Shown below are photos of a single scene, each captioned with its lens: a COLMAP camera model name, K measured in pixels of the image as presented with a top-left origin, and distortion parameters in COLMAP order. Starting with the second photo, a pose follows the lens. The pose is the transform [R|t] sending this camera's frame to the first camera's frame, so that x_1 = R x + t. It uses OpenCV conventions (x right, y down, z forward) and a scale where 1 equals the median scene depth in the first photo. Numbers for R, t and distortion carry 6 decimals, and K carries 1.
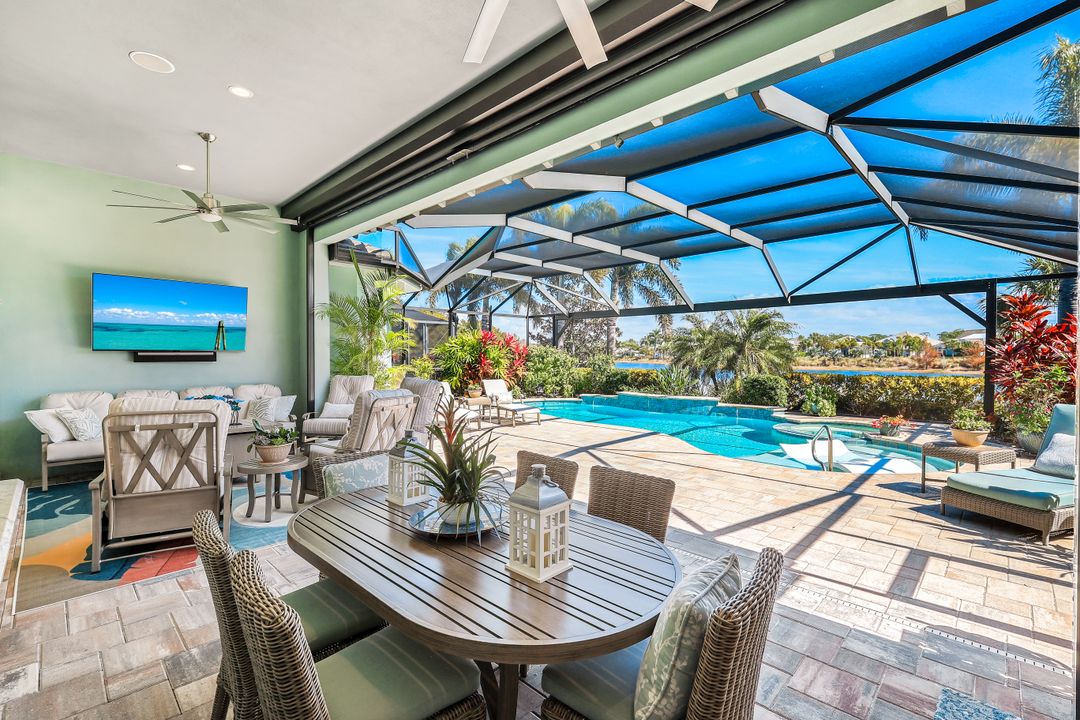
lens RADIAL K [[480.9, 0, 545.6], [0, 480.9, 360.5], [0, 0, 1]] dist [0.004408, -0.000248]
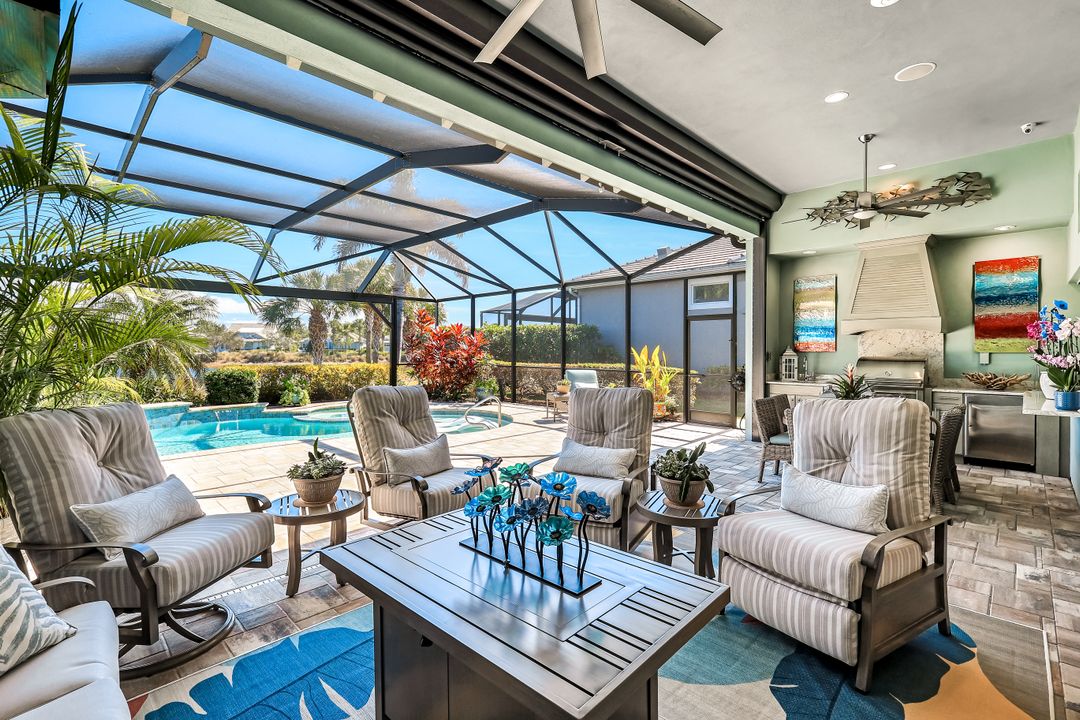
lens RADIAL K [[480.9, 0, 545.7], [0, 480.9, 357.6], [0, 0, 1]] dist [0.004408, -0.000248]
pose [[0.000594, -0.019188, 0.999816, -0.819076], [0.010977, 0.999756, 0.019180, -0.006030], [-0.999940, 0.010963, 0.000805, 0.789853]]
